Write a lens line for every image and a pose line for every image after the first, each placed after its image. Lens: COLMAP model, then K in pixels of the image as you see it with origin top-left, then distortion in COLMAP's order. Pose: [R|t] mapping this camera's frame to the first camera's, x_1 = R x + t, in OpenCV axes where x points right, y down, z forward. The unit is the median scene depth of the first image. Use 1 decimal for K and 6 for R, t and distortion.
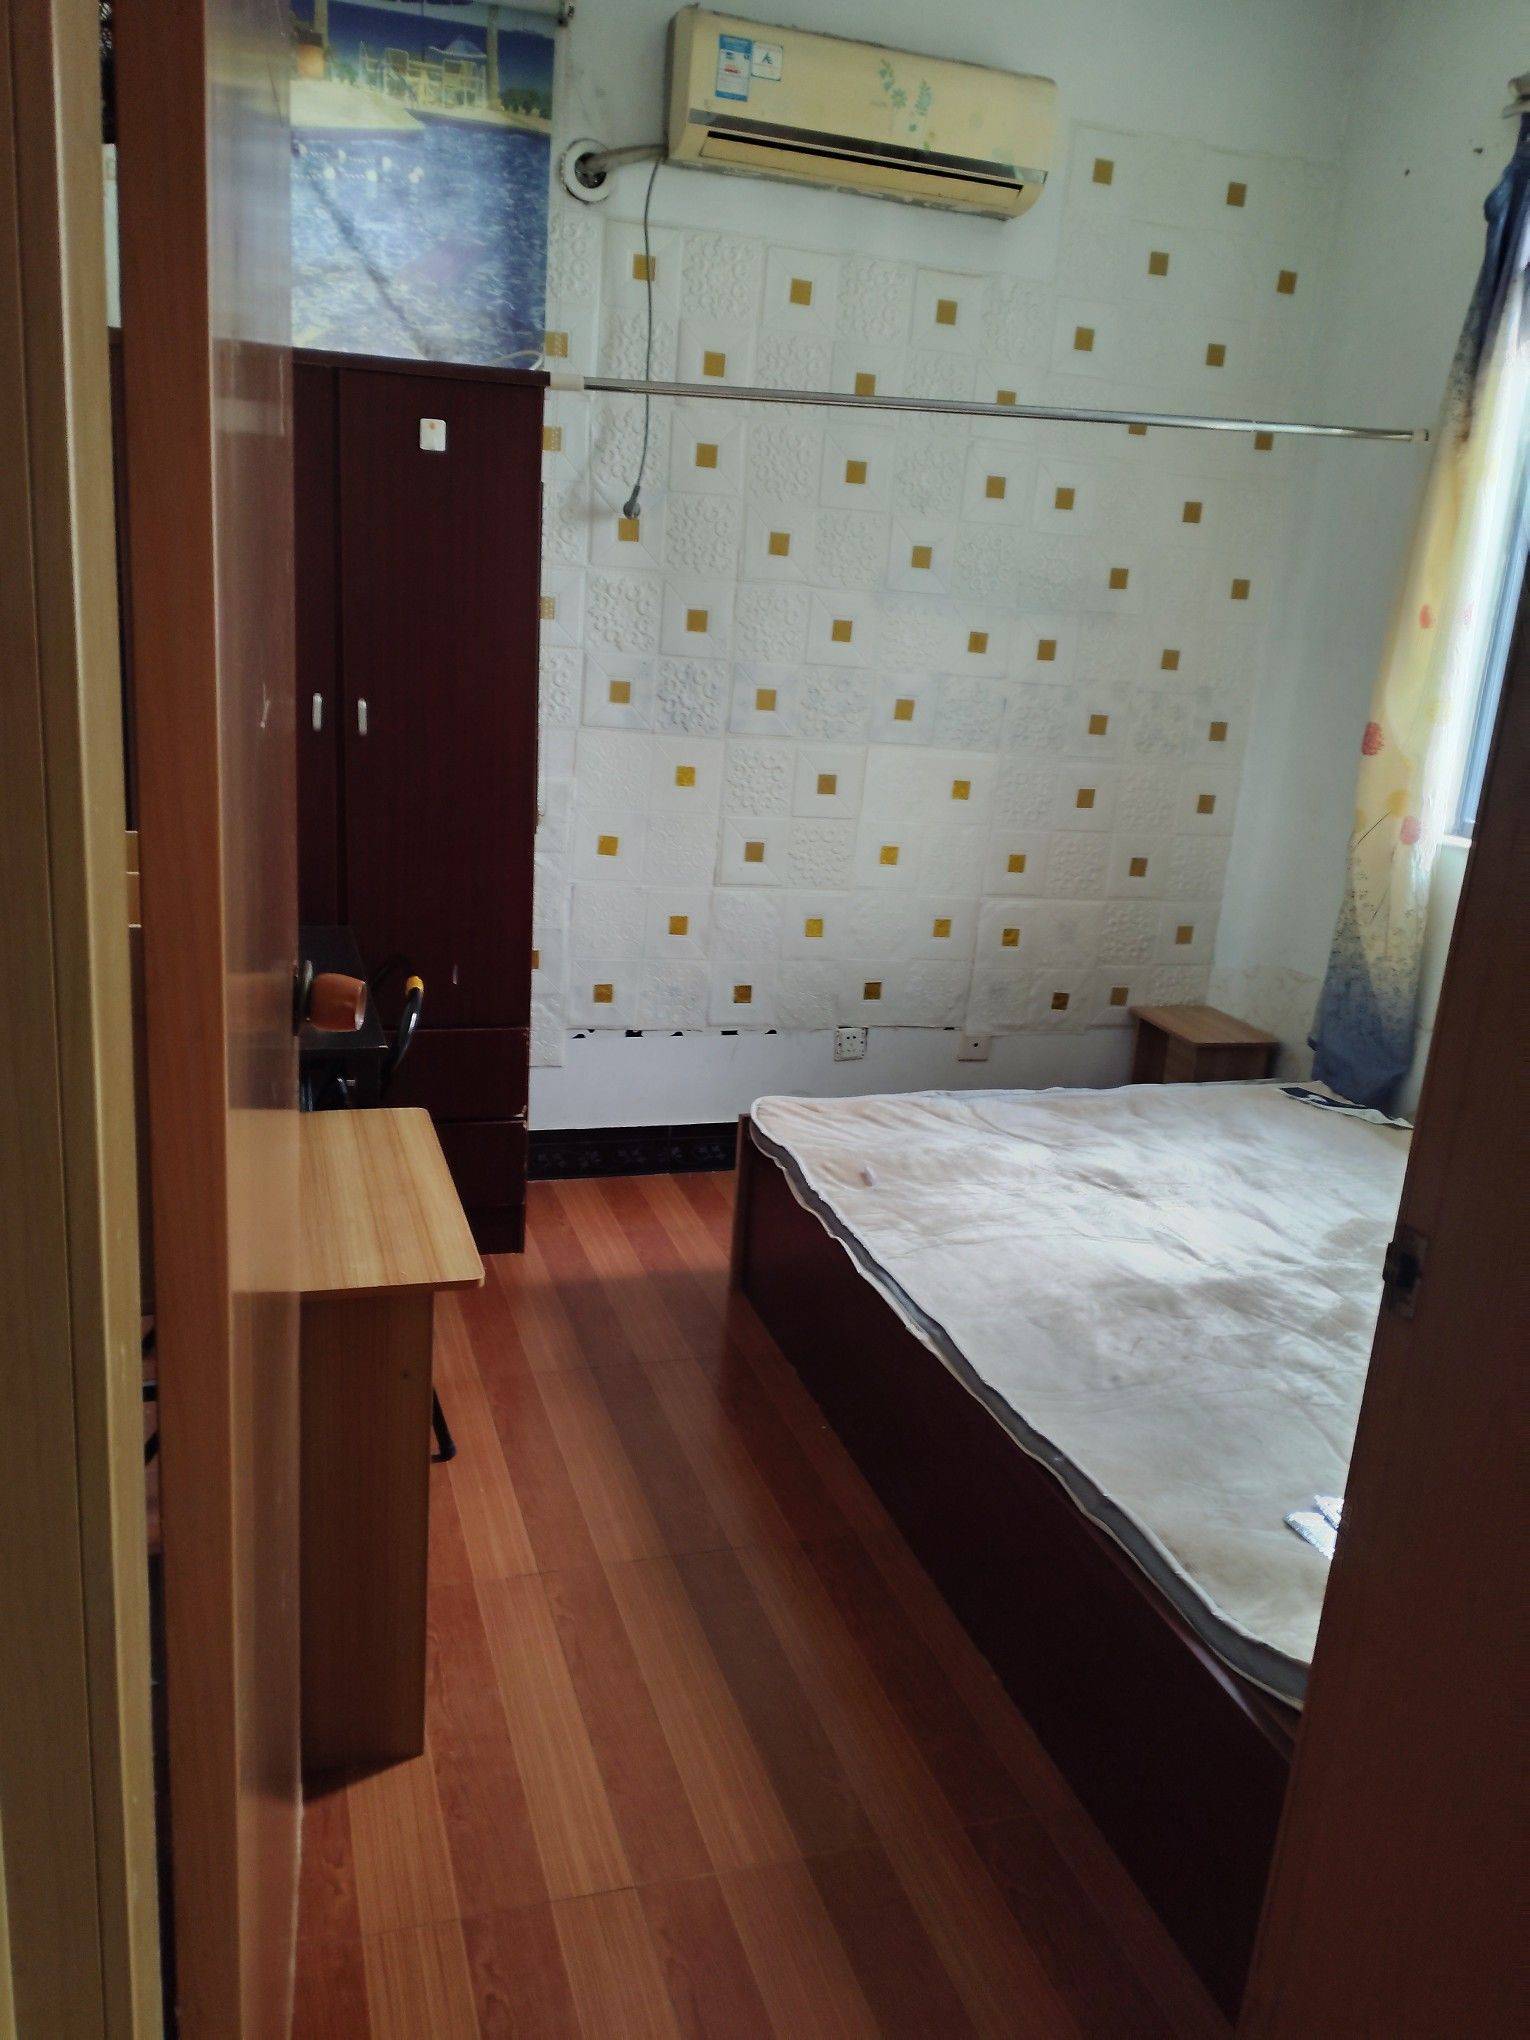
lens RADIAL K [[1609.2, 0, 768.2], [0, 1609.2, 975.5], [0, 0, 1]] dist [0.103673, -0.134788]
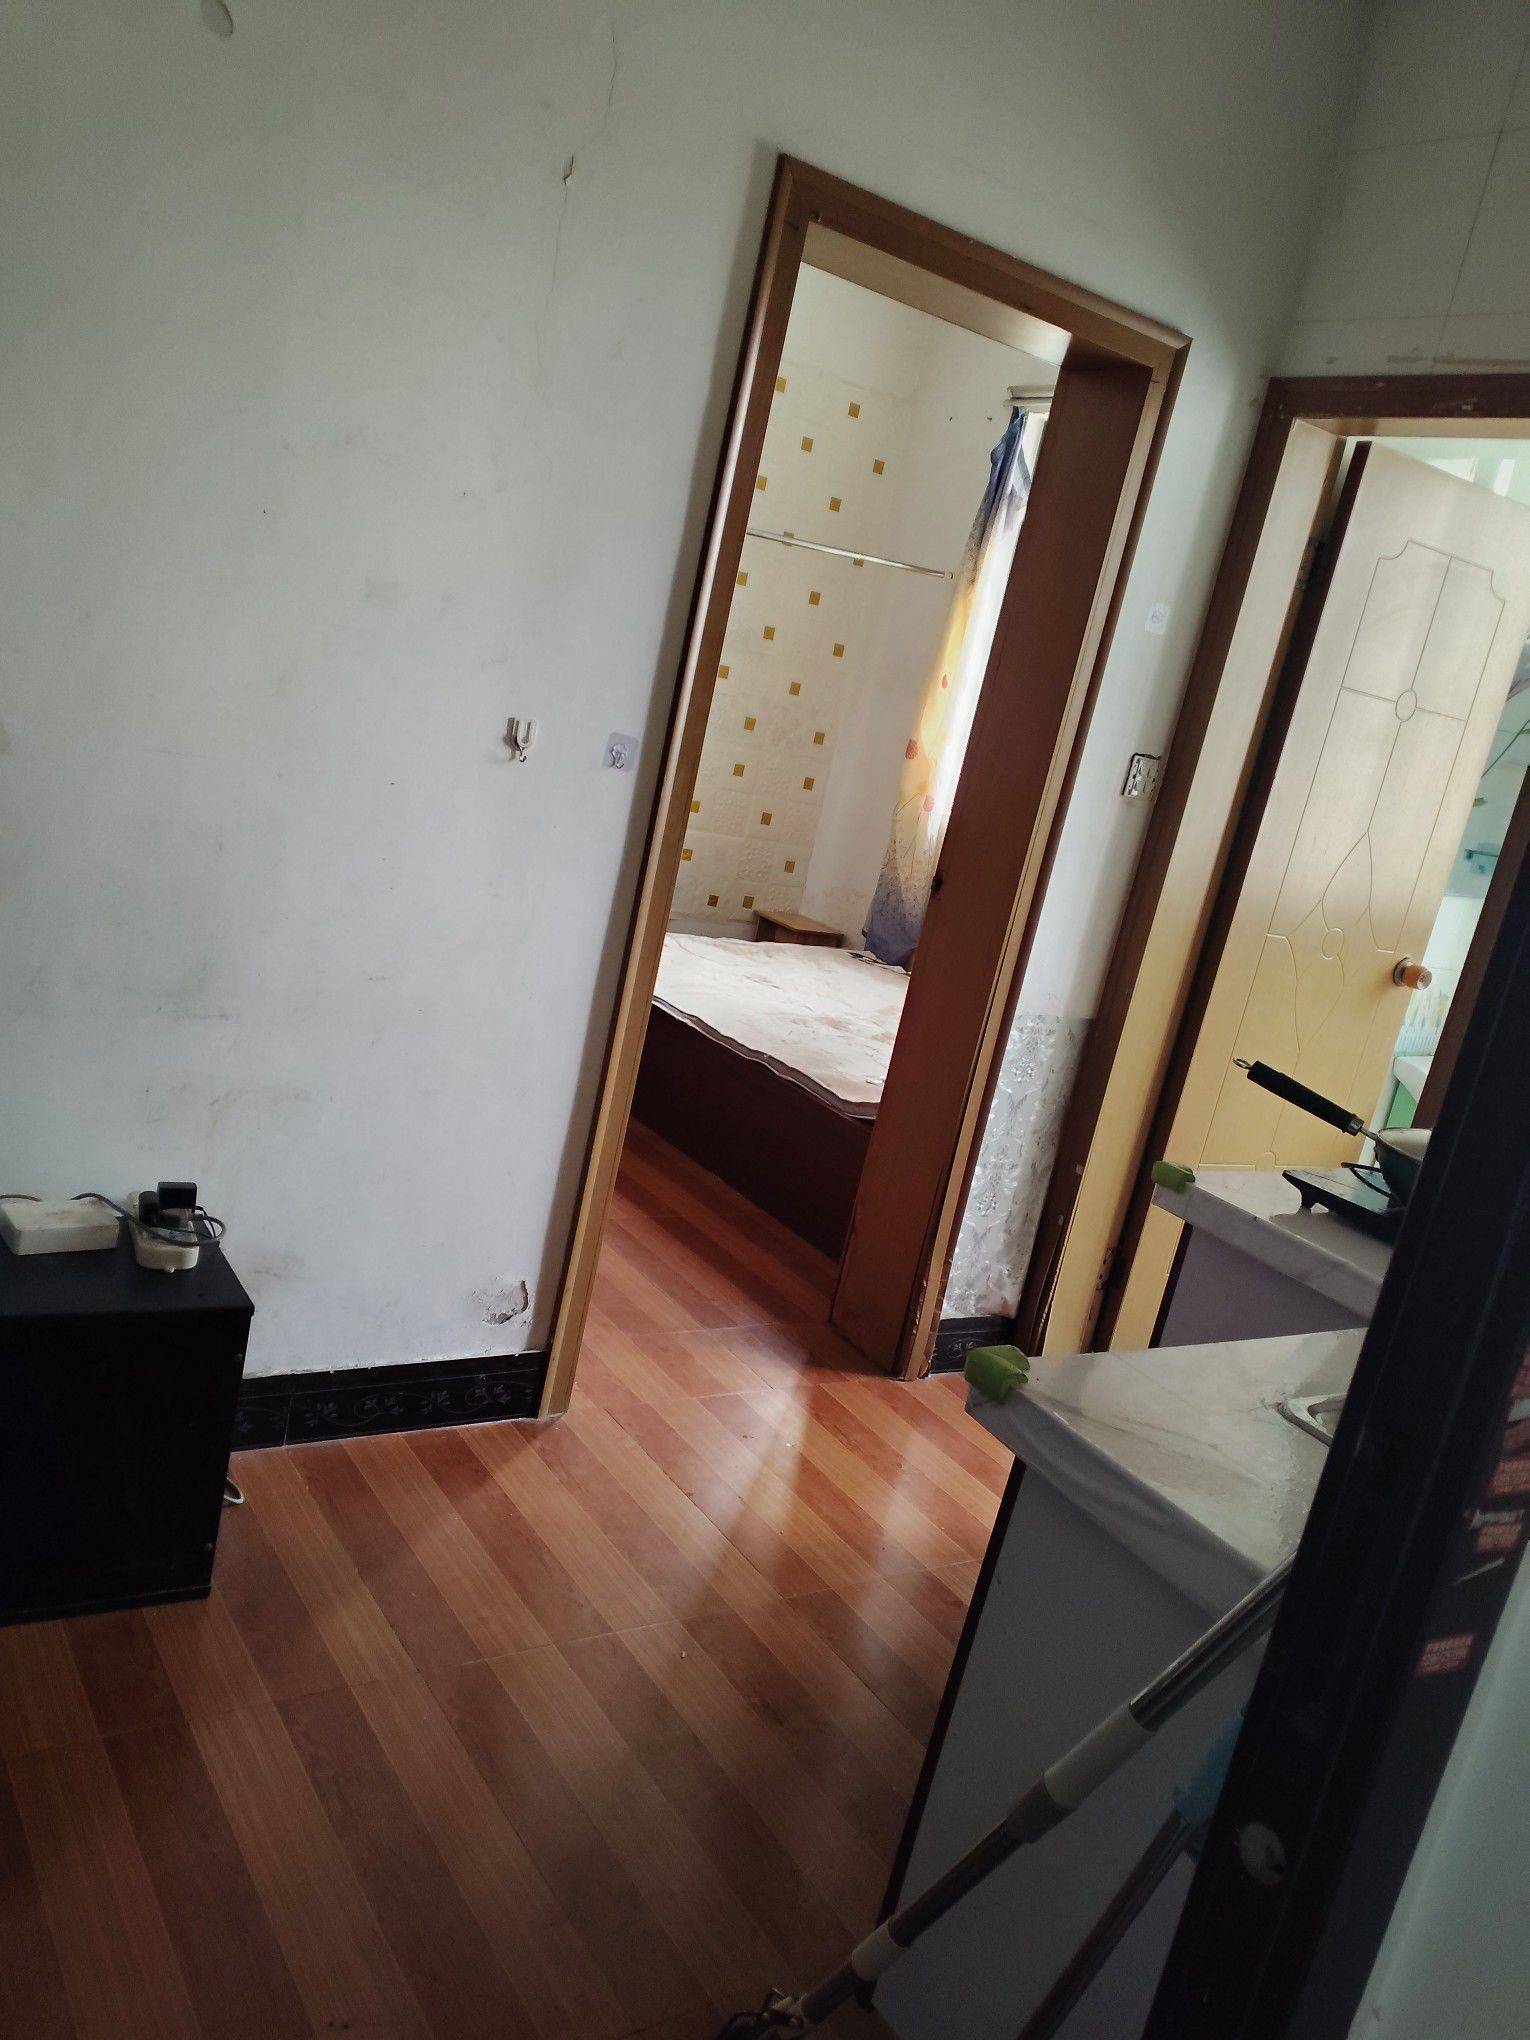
lens RADIAL K [[1622.0, 0, 765.0], [0, 1622.0, 1020.0], [0, 0, 1]] dist [0.078963, -0.098130]
pose [[0.953696, 0.062392, 0.294231, -0.252047], [-0.065382, 0.997860, 0.000326, 0.143441], [-0.293582, -0.019548, 0.955734, -0.570901]]
